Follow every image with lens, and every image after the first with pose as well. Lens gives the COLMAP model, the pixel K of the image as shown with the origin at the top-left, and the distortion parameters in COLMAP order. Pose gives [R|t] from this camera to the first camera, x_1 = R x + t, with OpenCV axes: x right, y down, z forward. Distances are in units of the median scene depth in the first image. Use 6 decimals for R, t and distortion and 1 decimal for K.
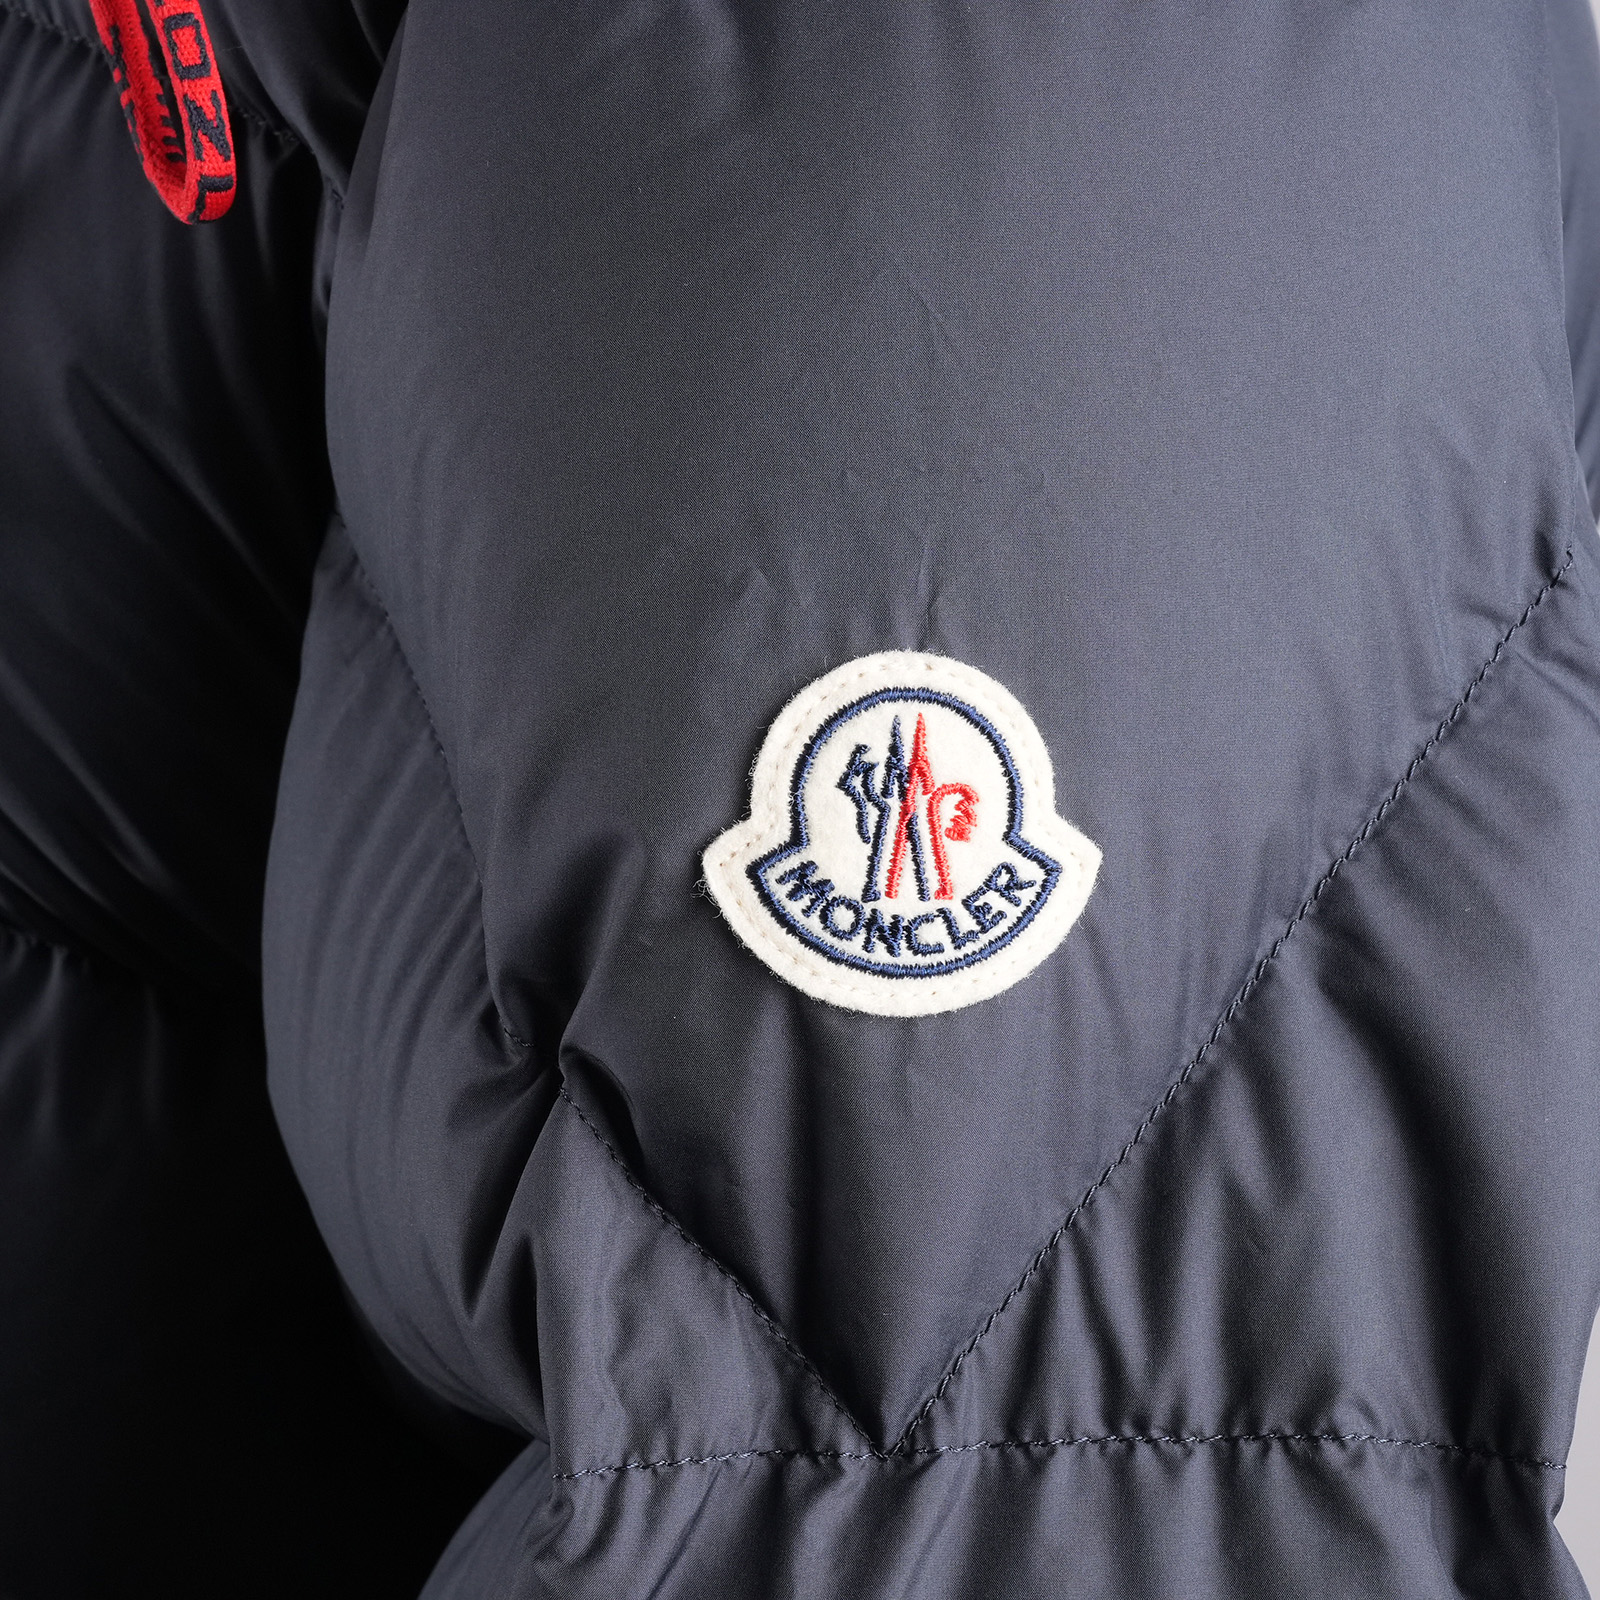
lens RADIAL K [[3504.2, 0, 764.7], [0, 3504.2, 798.4], [0, 0, 1]] dist [0.115741, 0.375585]
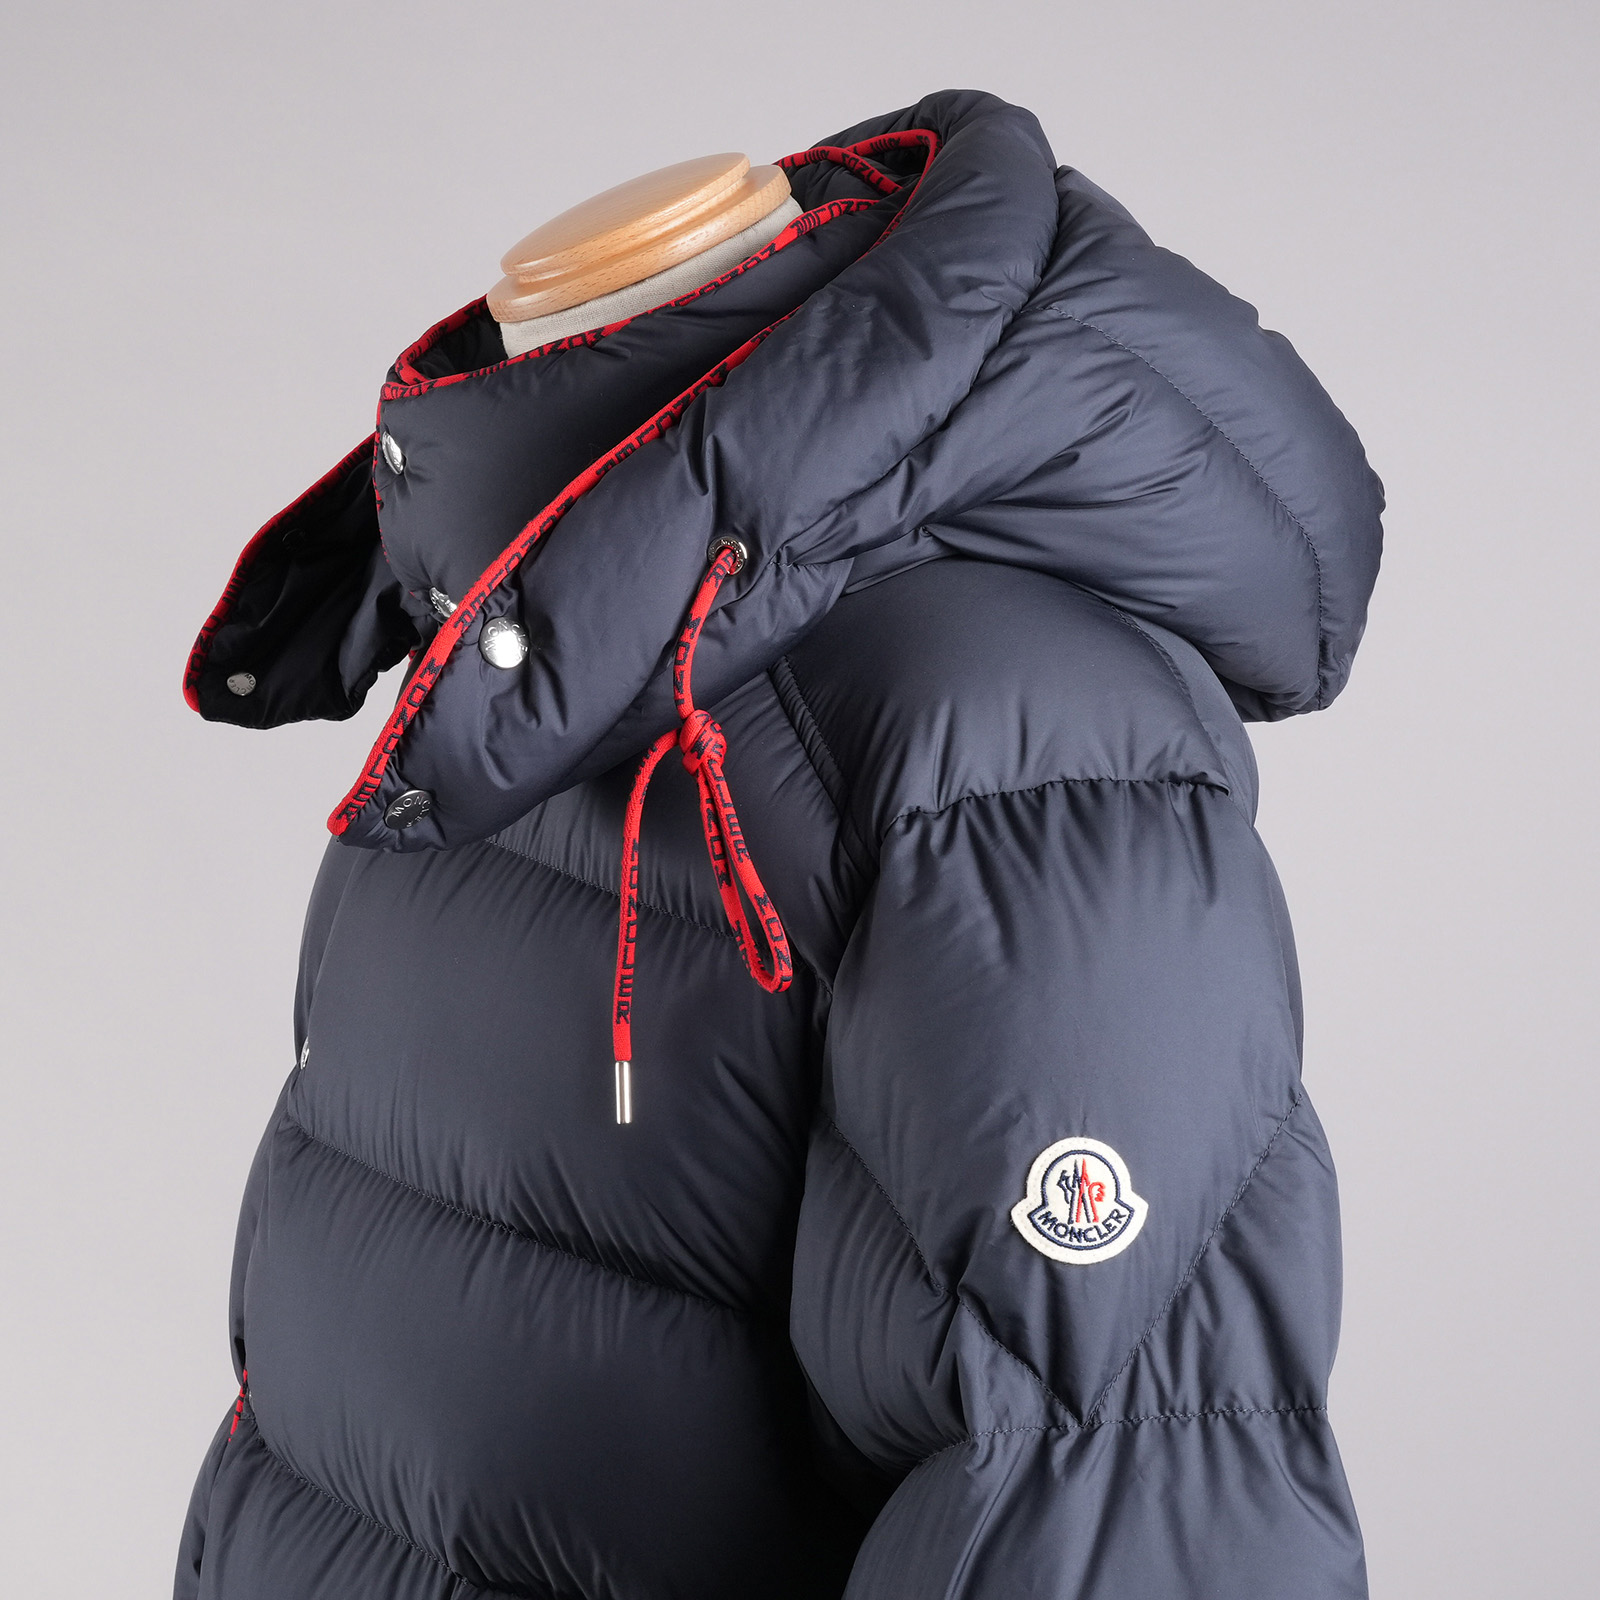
lens RADIAL K [[3488.6, 0, 800.0], [0, 3488.6, 800.0], [0, 0, 1]] dist [-0.022946, 0.134097]
pose [[0.997391, -0.039505, 0.060414, -0.349293], [0.049331, 0.984045, -0.170943, 0.164237], [-0.052697, 0.173477, 0.983427, -1.862385]]
